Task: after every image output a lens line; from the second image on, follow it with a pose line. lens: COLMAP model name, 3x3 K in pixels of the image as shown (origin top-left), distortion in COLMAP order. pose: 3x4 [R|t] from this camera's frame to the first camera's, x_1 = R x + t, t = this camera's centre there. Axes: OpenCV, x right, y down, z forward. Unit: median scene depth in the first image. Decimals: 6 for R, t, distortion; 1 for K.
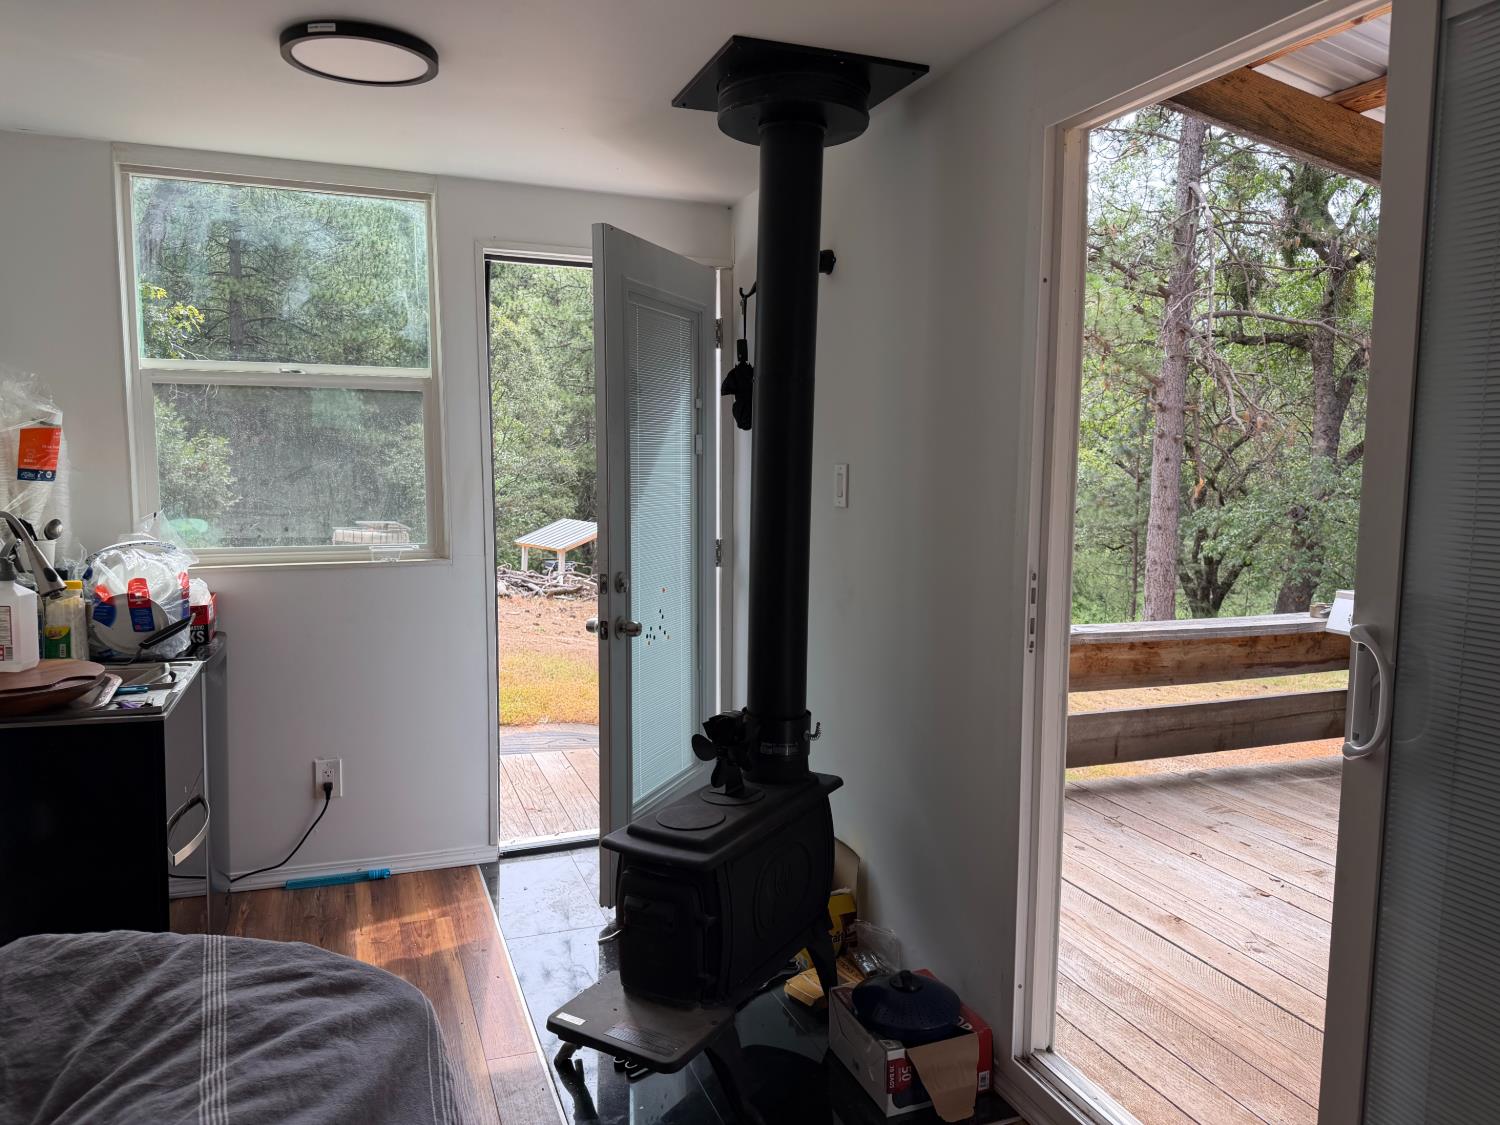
lens RADIAL K [[1063.1, 0, 751.5], [0, 1063.1, 583.1], [0, 0, 1]] dist [0.005017, -0.001603]
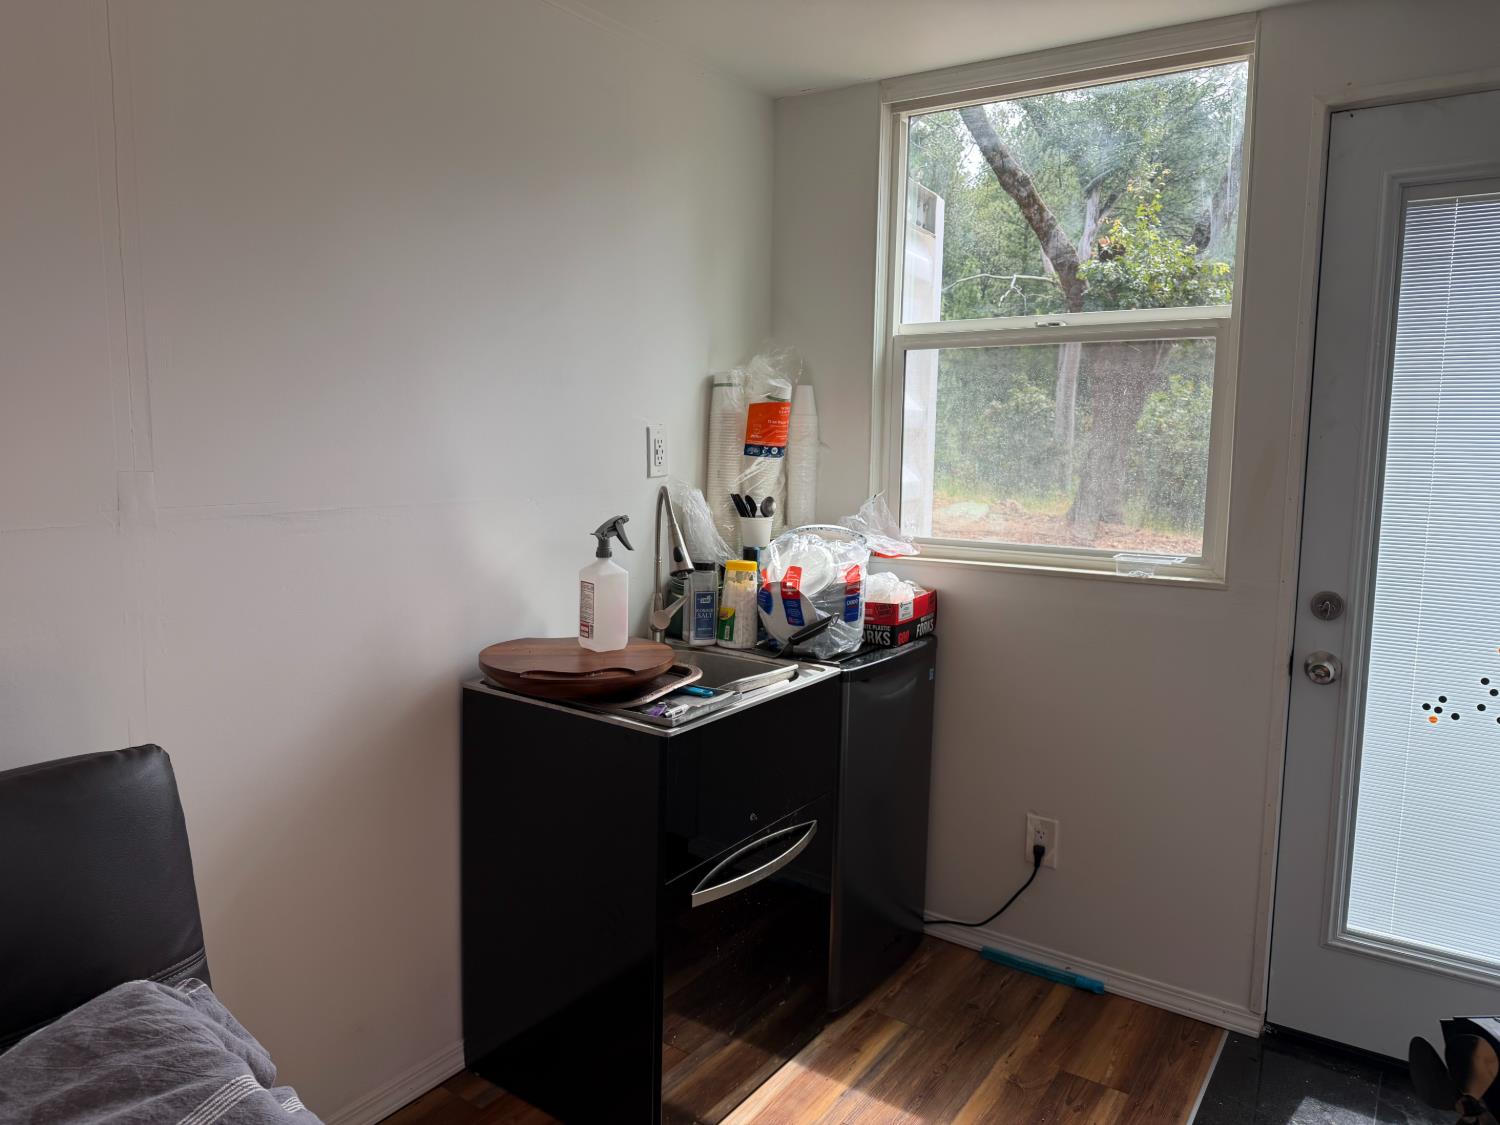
lens RADIAL K [[1071.0, 0, 750.0], [0, 1071.0, 562.5], [0, 0, 1]] dist [0.118514, -0.132587]
pose [[0.580108, 0.103697, -0.807912, 0.134136], [-0.105802, 0.993053, 0.051490, -0.048884], [0.807639, 0.055609, 0.587049, 0.415633]]
